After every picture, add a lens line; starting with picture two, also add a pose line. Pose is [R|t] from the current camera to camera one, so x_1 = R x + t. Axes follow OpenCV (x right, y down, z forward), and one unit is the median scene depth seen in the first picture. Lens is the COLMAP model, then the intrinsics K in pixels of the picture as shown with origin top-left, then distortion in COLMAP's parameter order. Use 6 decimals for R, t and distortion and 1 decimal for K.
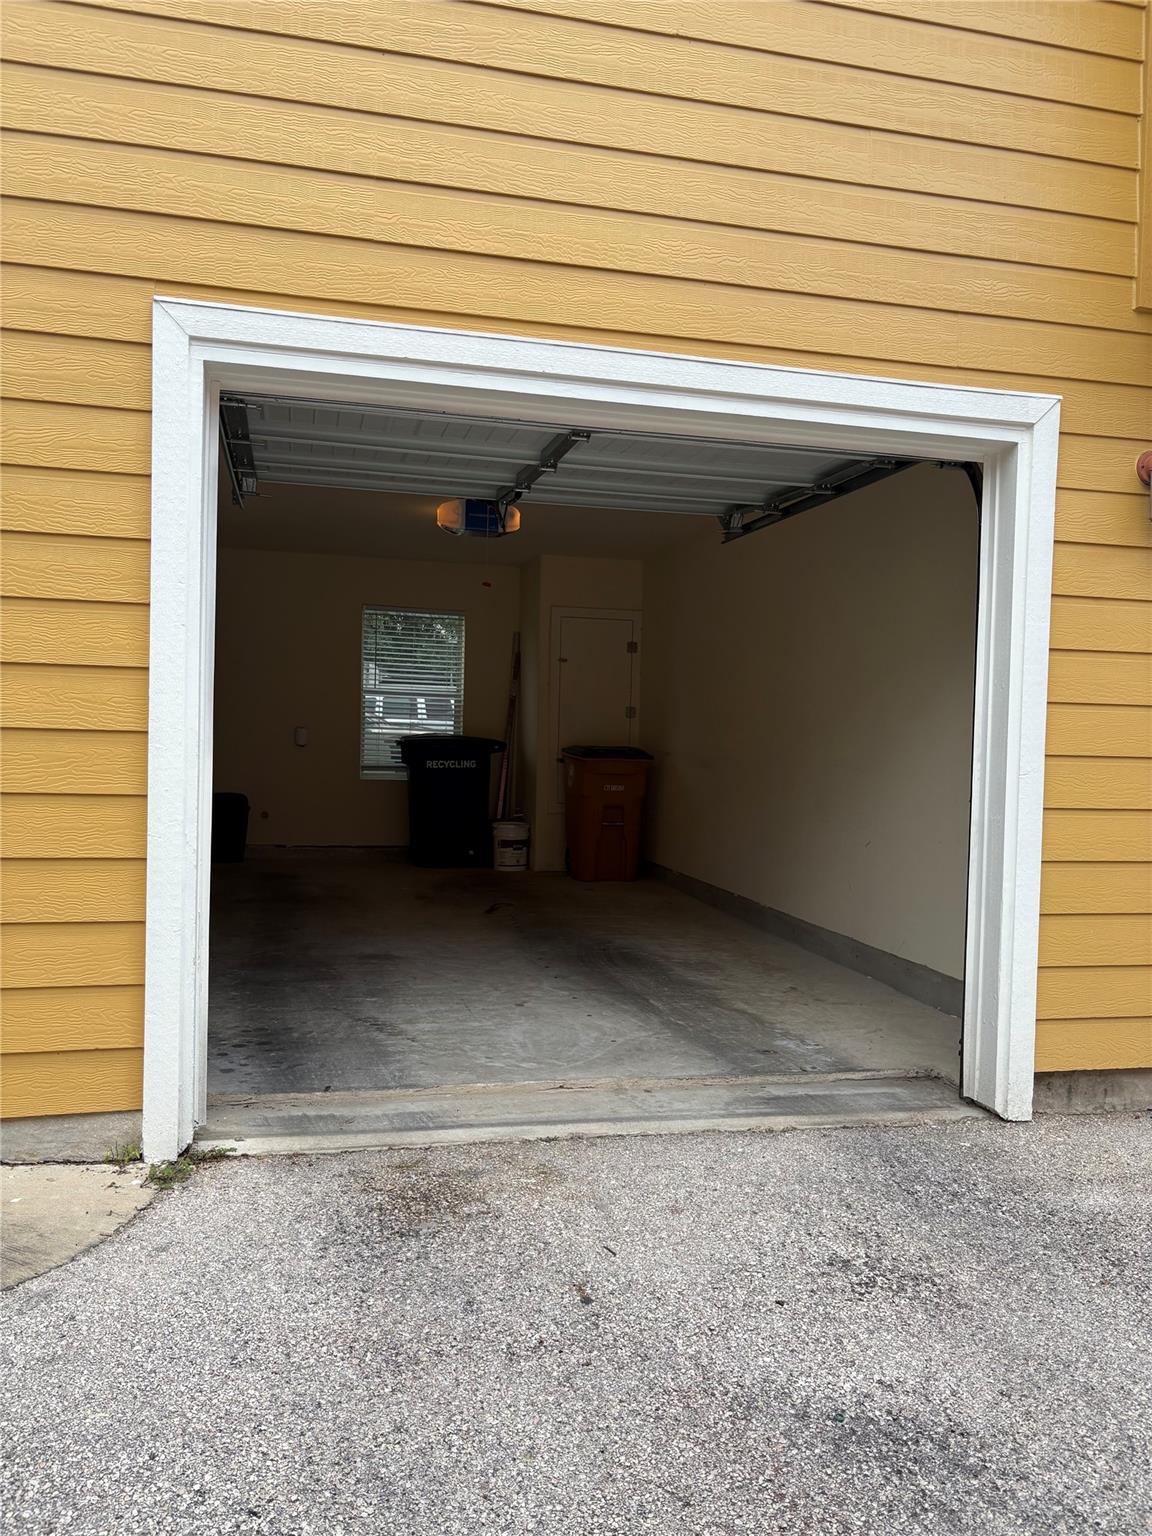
lens RADIAL K [[1166.1, 0, 563.3], [0, 1166.1, 768.3], [0, 0, 1]] dist [0.050144, -0.063427]
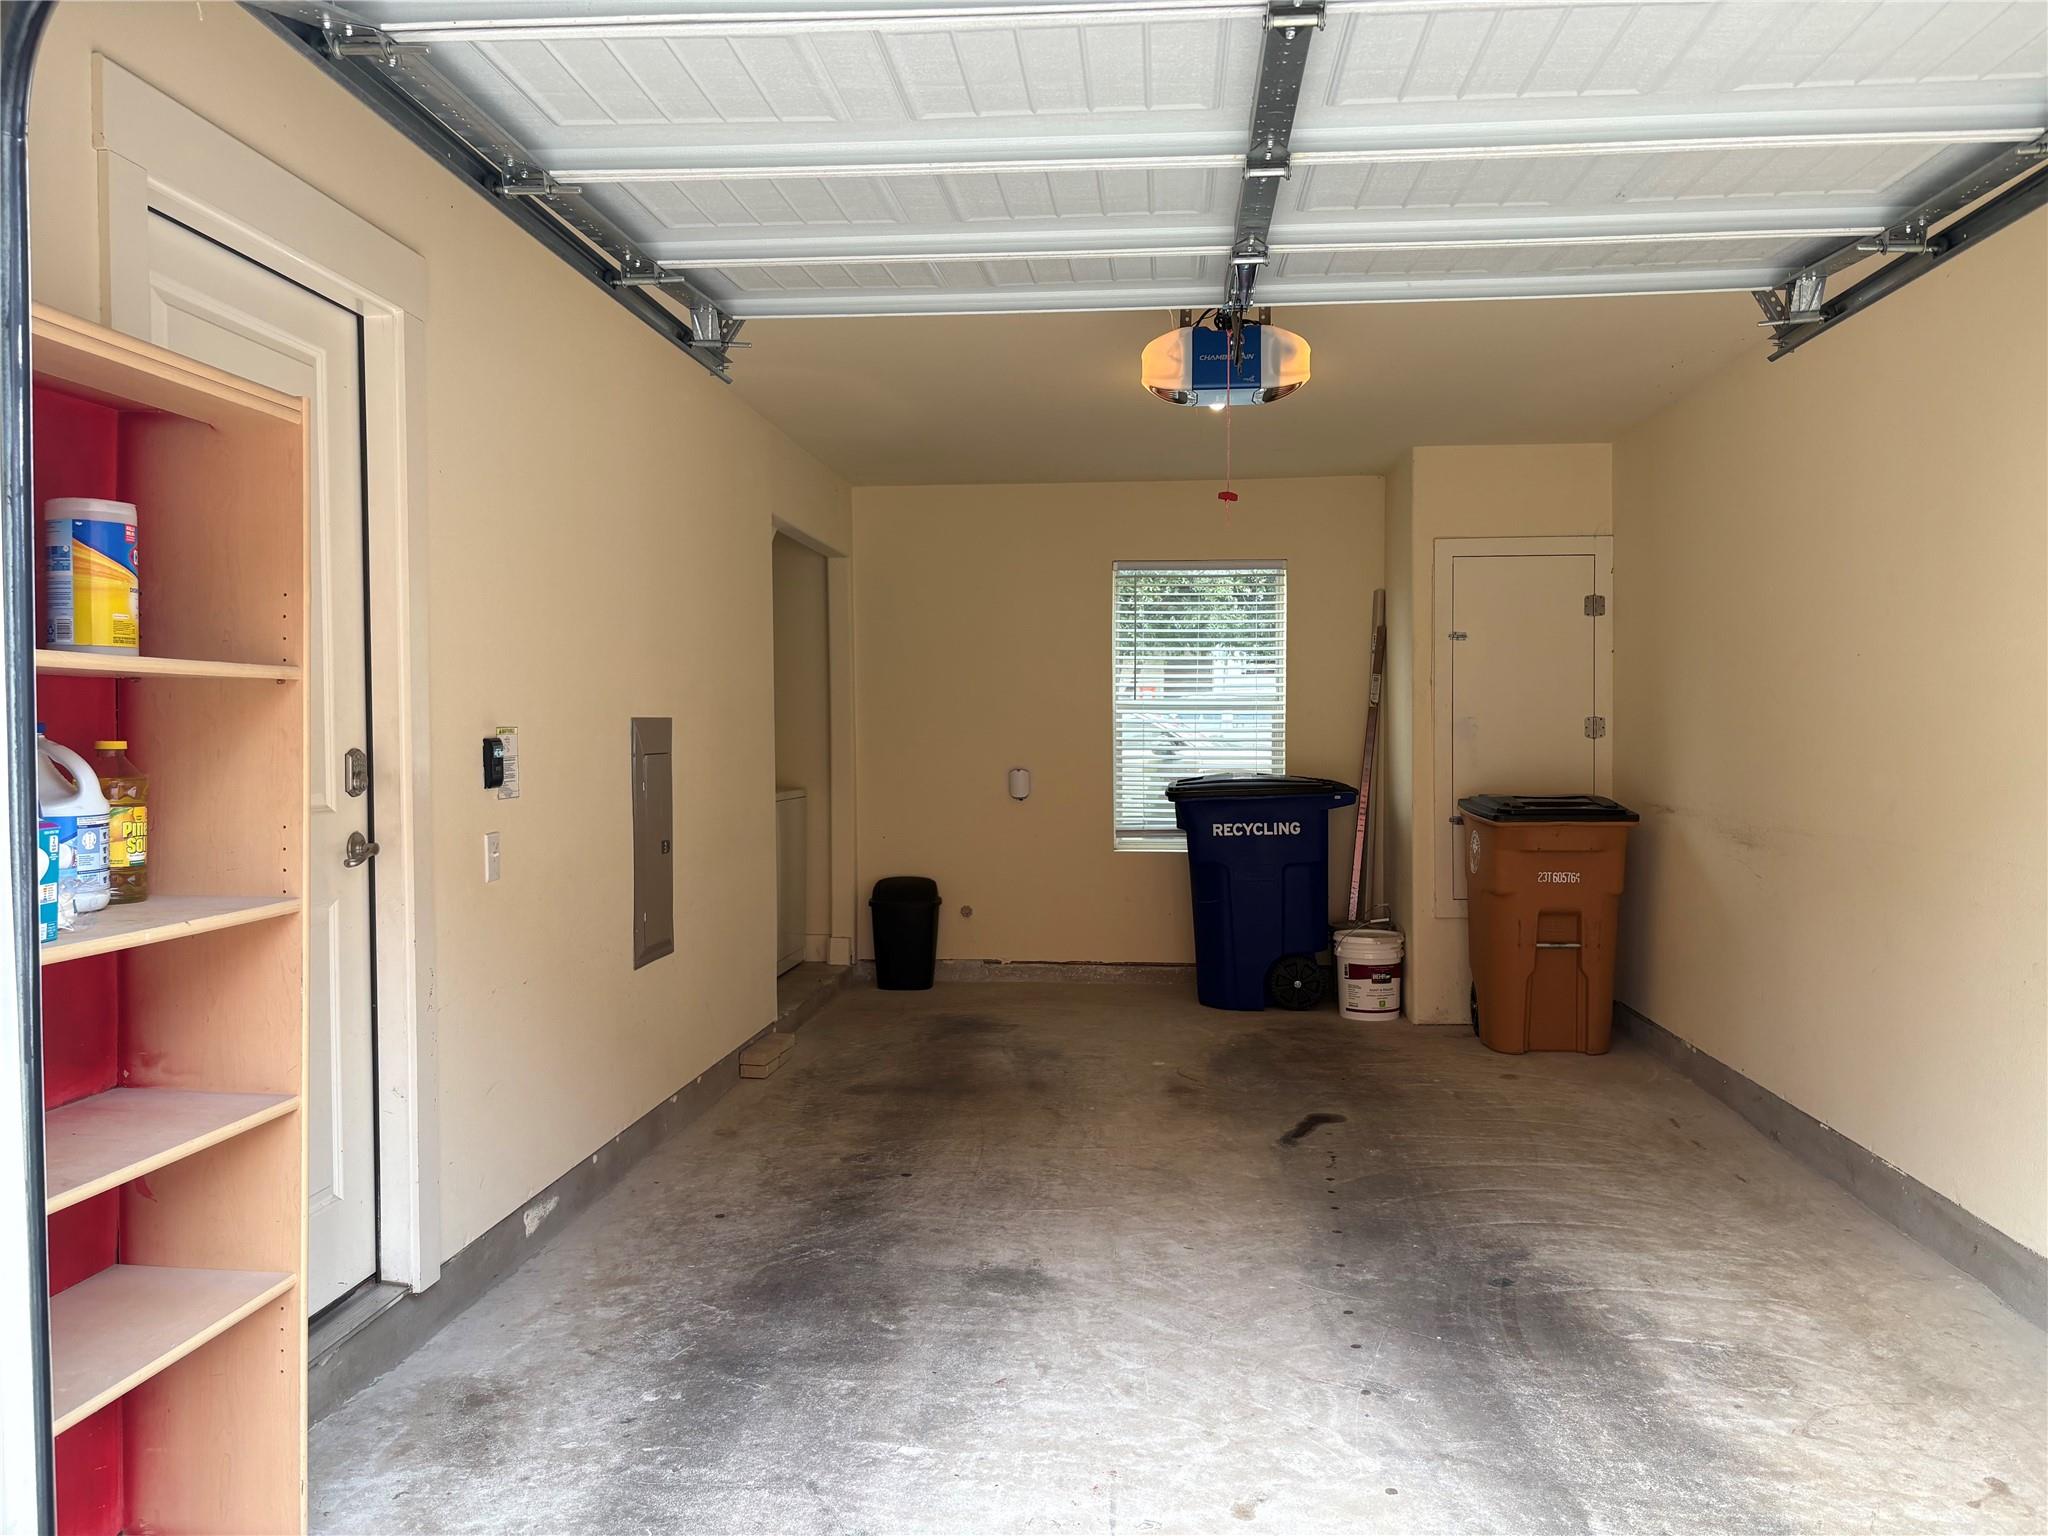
lens RADIAL K [[1554.8, 0, 1042.2], [0, 1554.8, 772.9], [0, 0, 1]] dist [0.050144, -0.063427]
pose [[0.951931, -0.020523, -0.305625, 0.036128], [0.019172, 0.999789, -0.007423, -0.027440], [0.305712, 0.001207, 0.952123, 0.248323]]
